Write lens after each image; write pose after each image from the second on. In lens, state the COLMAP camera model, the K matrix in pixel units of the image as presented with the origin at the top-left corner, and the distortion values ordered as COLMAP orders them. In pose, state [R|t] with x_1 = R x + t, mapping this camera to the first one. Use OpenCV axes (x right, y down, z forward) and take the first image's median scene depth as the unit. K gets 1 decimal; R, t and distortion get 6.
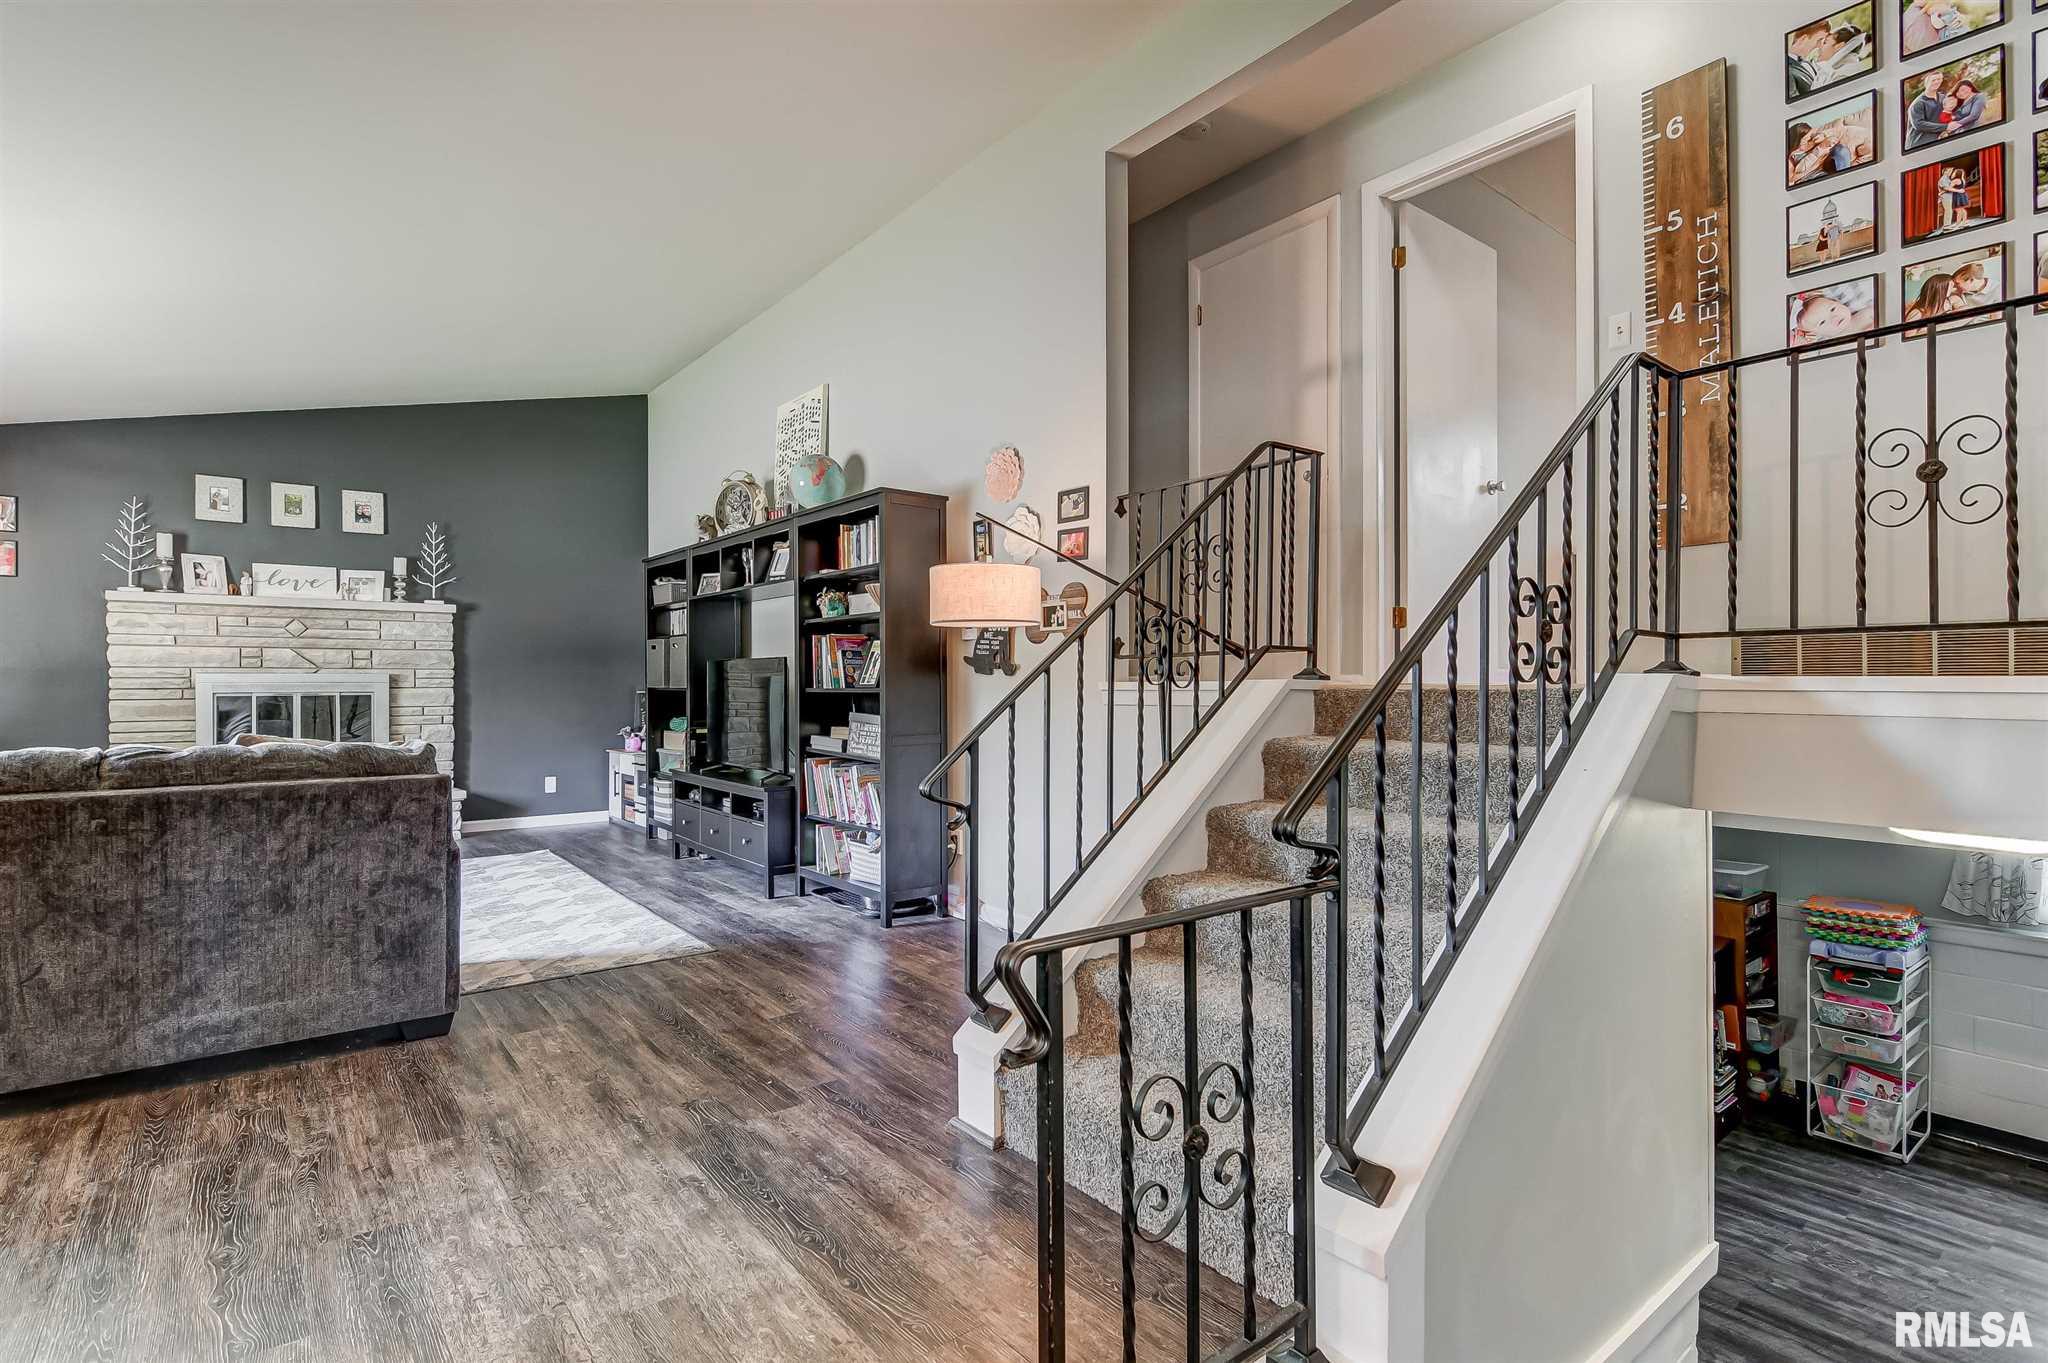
lens RADIAL K [[981.8, 0, 1009.6], [0, 981.8, 683.9], [0, 0, 1]] dist [0.018452, -0.015174]
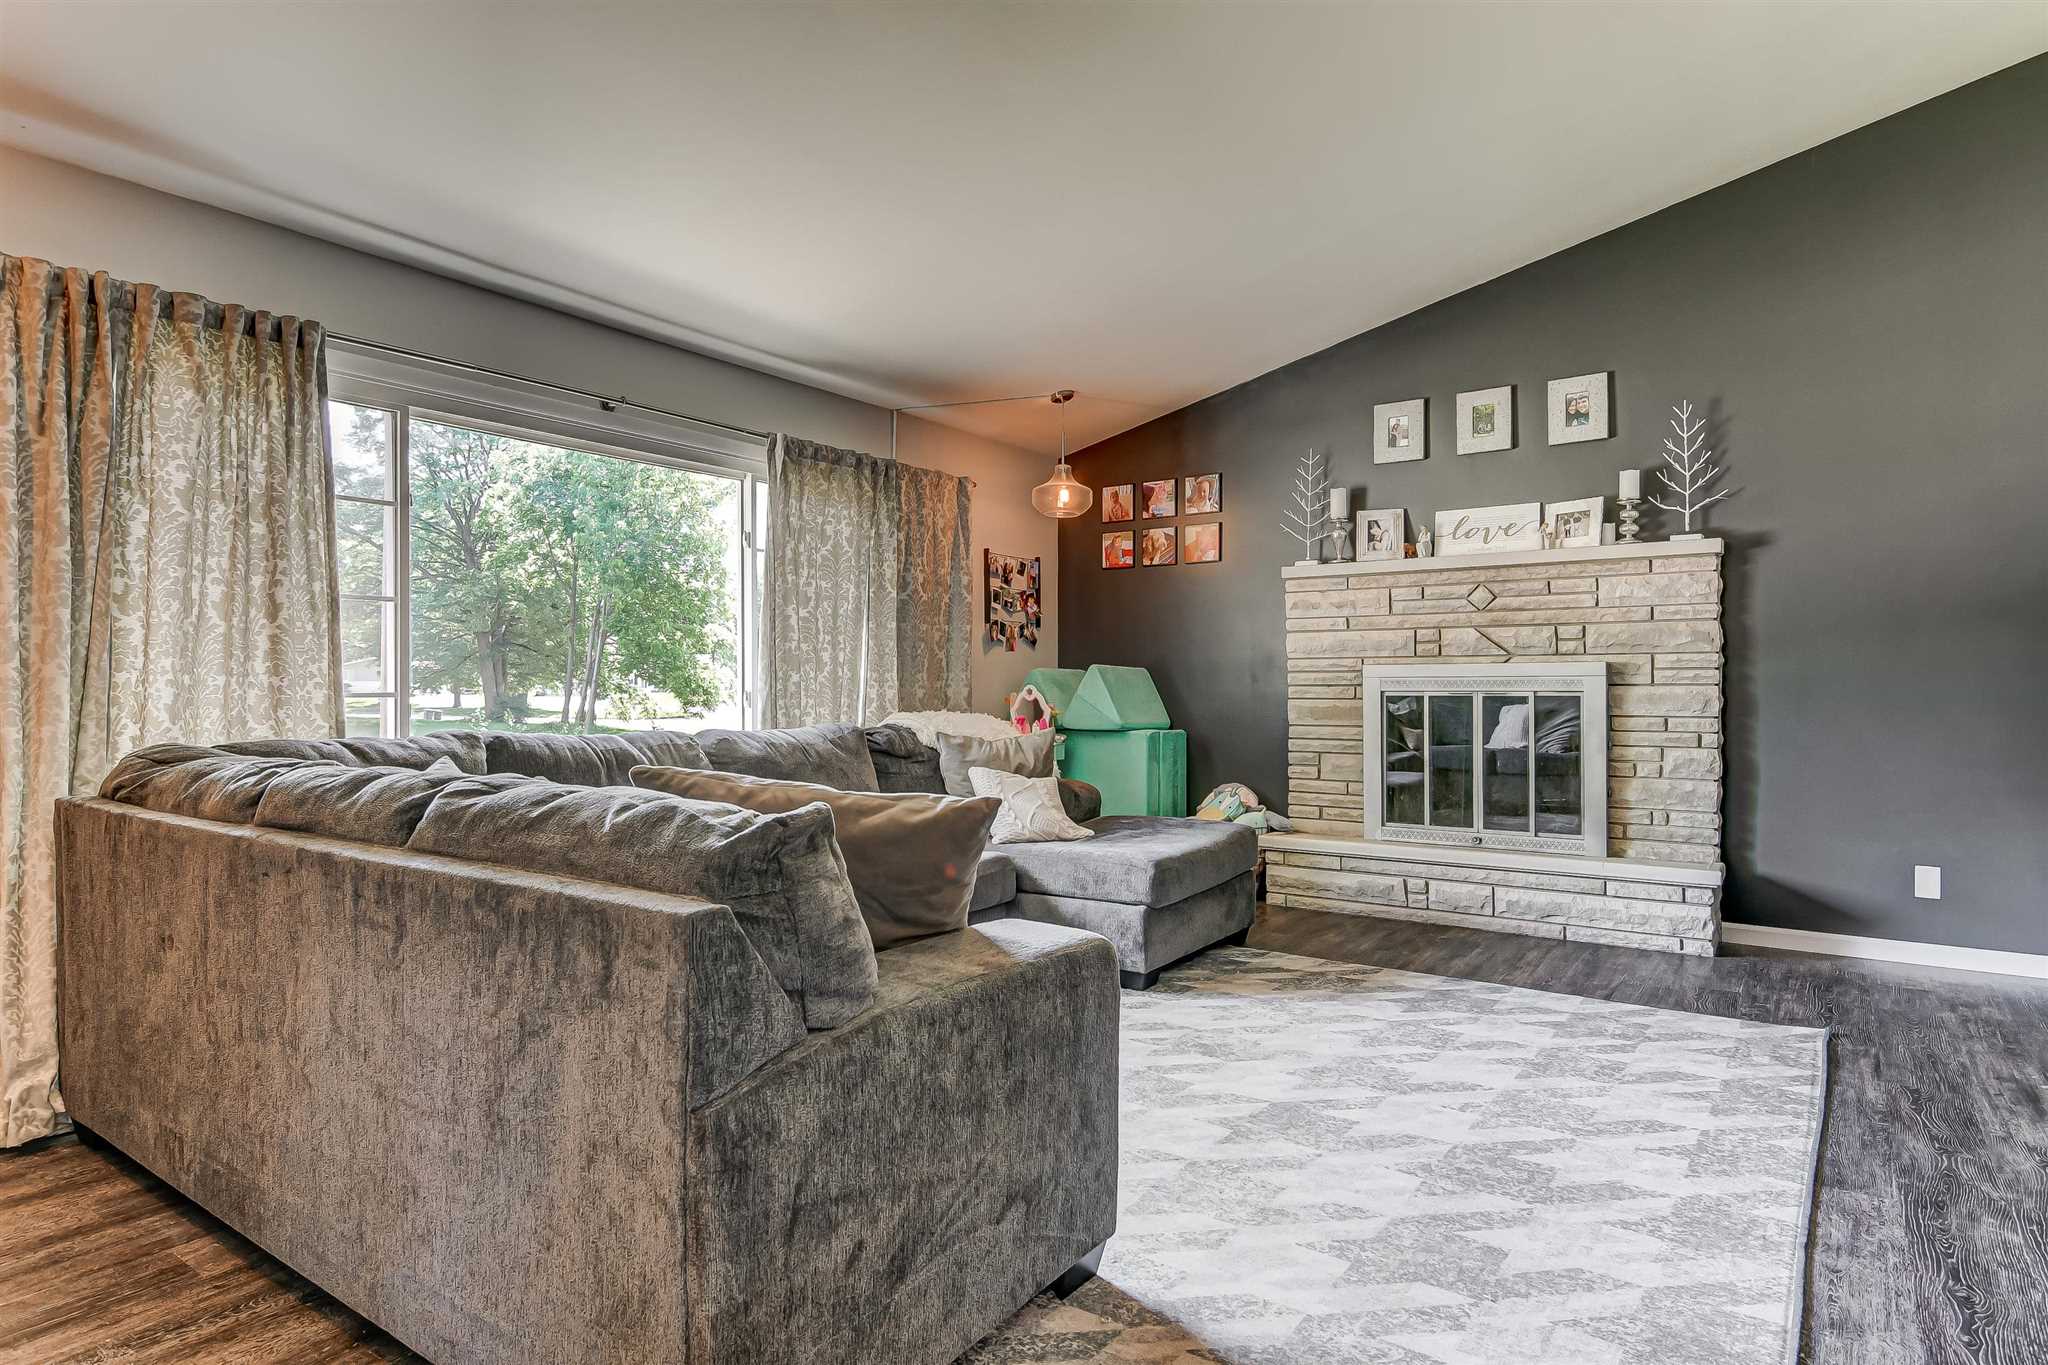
lens RADIAL K [[1133.0, 0, 1010.3], [0, 1133.0, 684.6], [0, 0, 1]] dist [0.026491, -0.025327]
pose [[0.280608, 0.001989, -0.959820, -0.055376], [0.000811, 0.999997, 0.002309, 0.001993], [0.959822, -0.001426, 0.280606, 0.473498]]
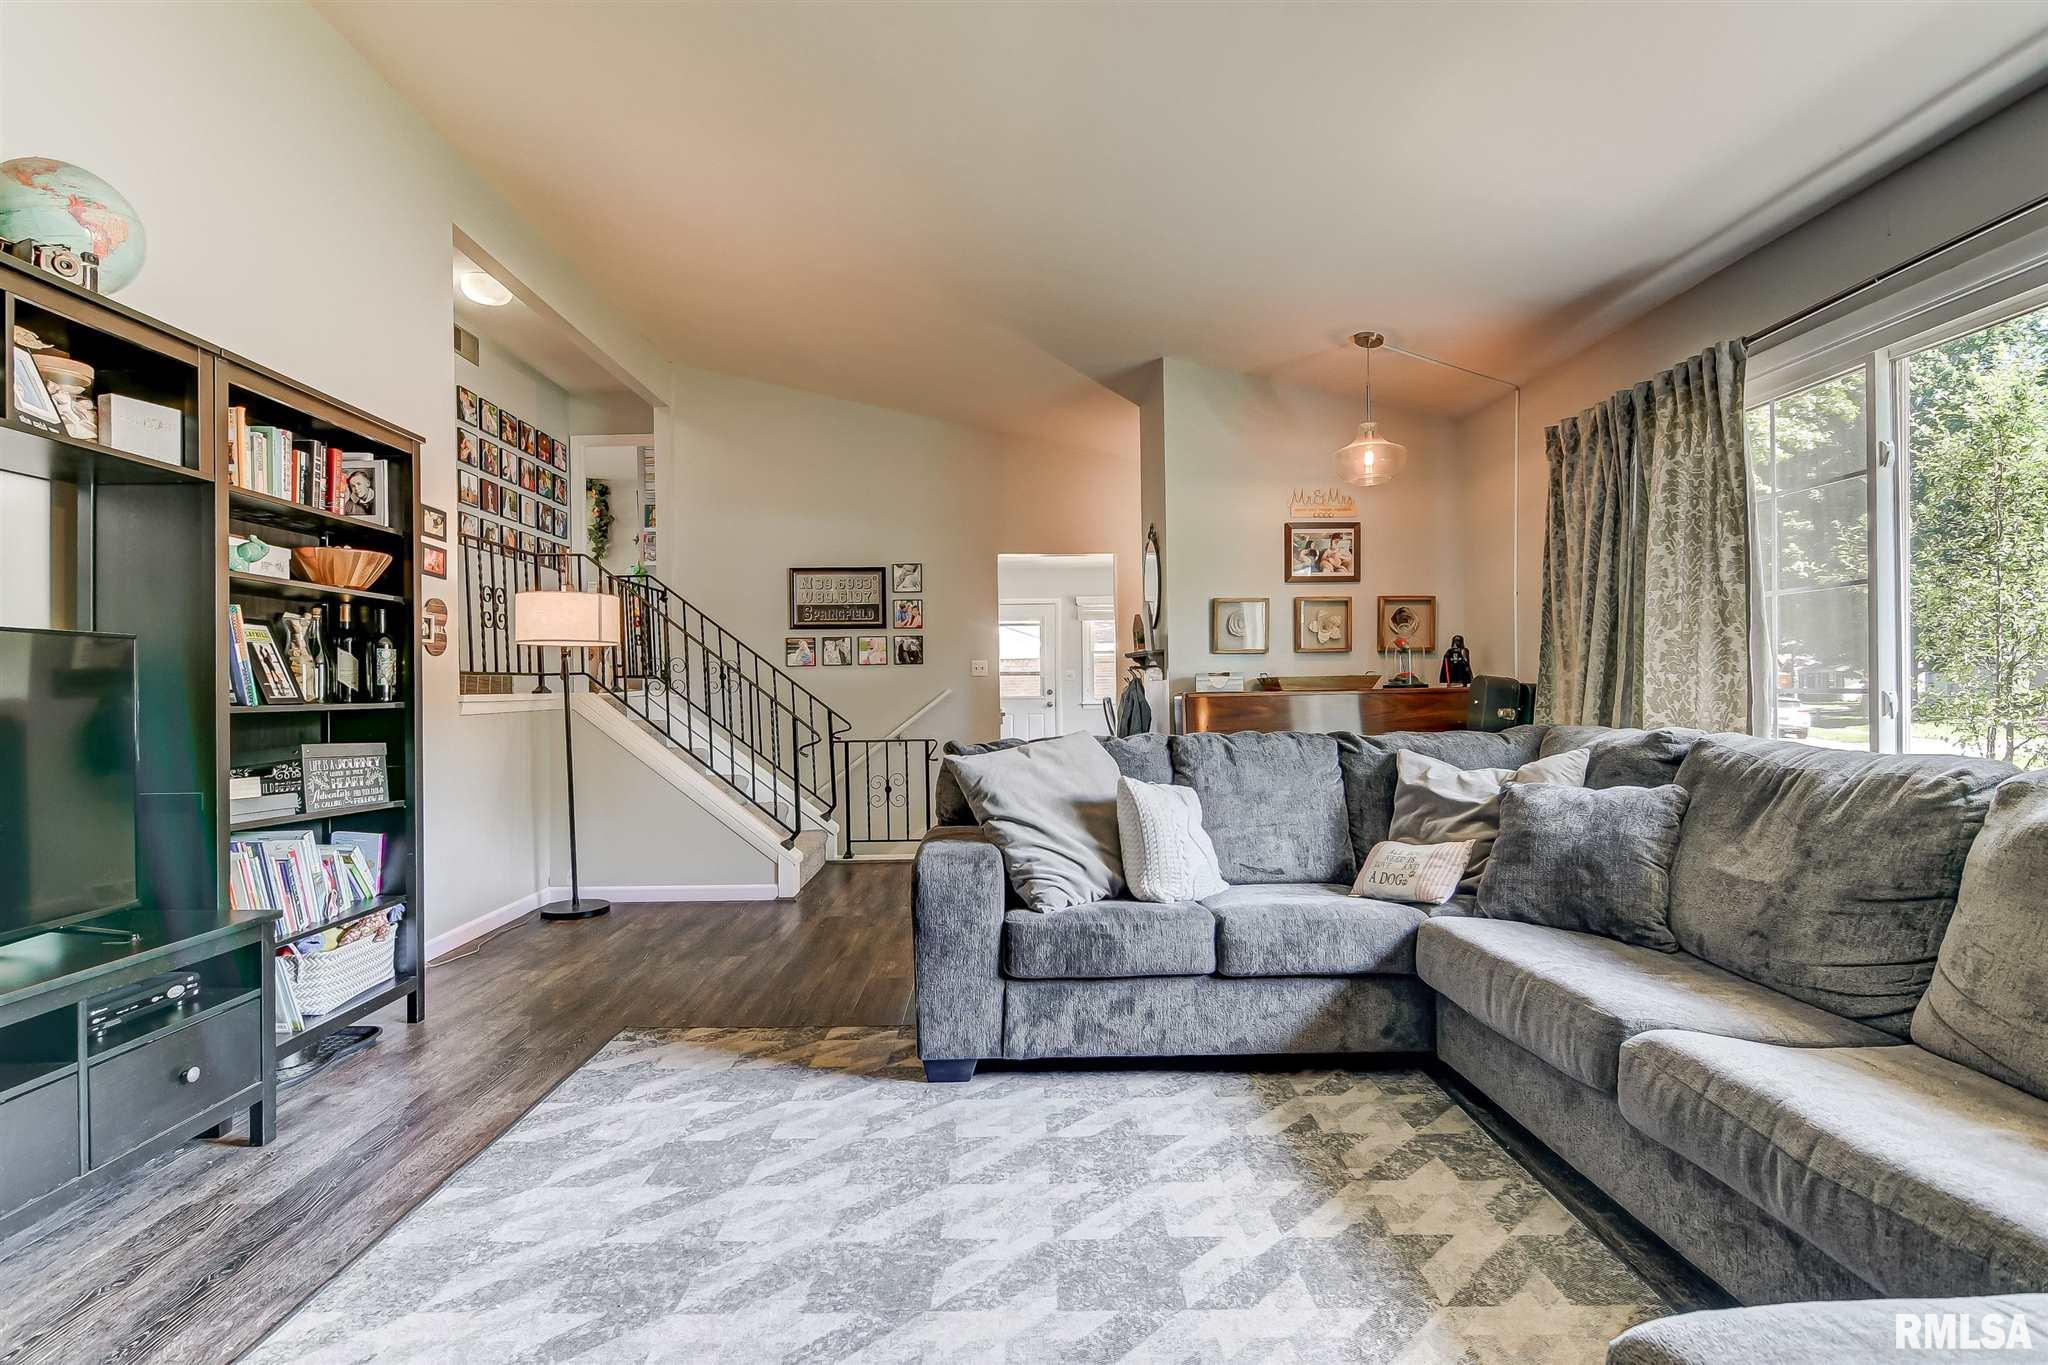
lens RADIAL K [[981.8, 0, 1009.6], [0, 981.8, 684.9], [0, 0, 1]] dist [0.018452, -0.015174]
pose [[-0.792289, 0.016362, 0.609927, -0.646149], [0.015556, 0.999857, -0.006616, 0.002404], [-0.609948, 0.004246, -0.792430, 0.900341]]
